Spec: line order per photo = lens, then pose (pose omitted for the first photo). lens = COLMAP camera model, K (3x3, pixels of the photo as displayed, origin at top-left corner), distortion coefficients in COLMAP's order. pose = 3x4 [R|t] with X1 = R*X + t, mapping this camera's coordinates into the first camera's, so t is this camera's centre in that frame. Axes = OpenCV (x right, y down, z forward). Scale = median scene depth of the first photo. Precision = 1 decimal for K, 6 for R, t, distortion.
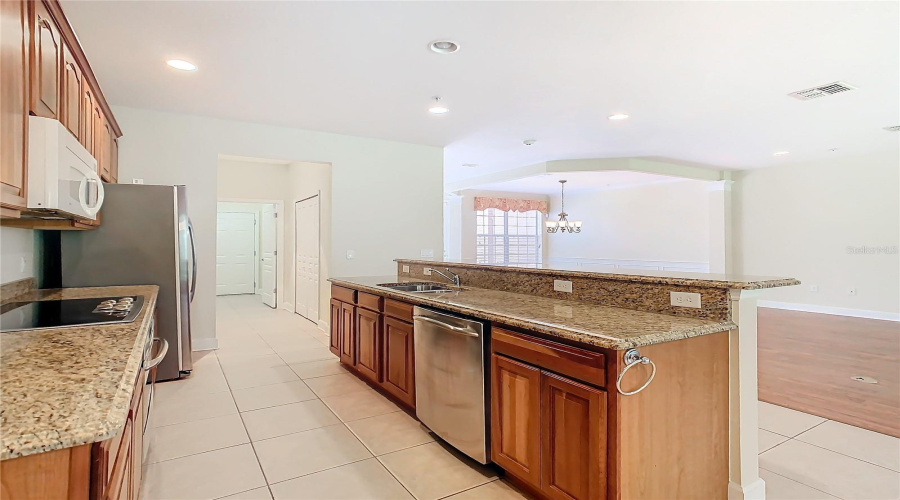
lens RADIAL K [[454.9, 0, 456.2], [0, 454.9, 244.5], [0, 0, 1]] dist [-0.011630, 0.011518]
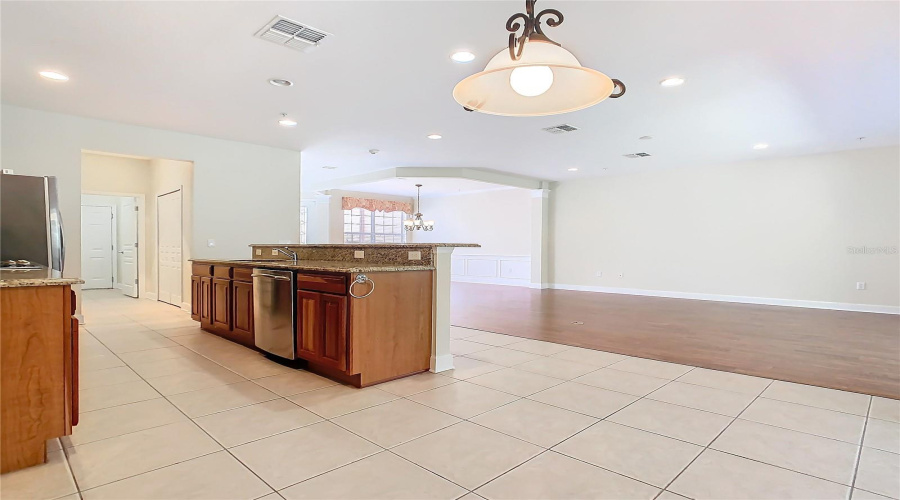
lens RADIAL K [[461.4, 0, 454.4], [0, 461.4, 257.0], [0, 0, 1]] dist [-0.035124, 0.011484]
pose [[0.971271, 0.000486, 0.237974, 0.115166], [-0.004954, 0.999823, 0.018177, 0.045961], [-0.237923, -0.018833, 0.971101, -0.348973]]
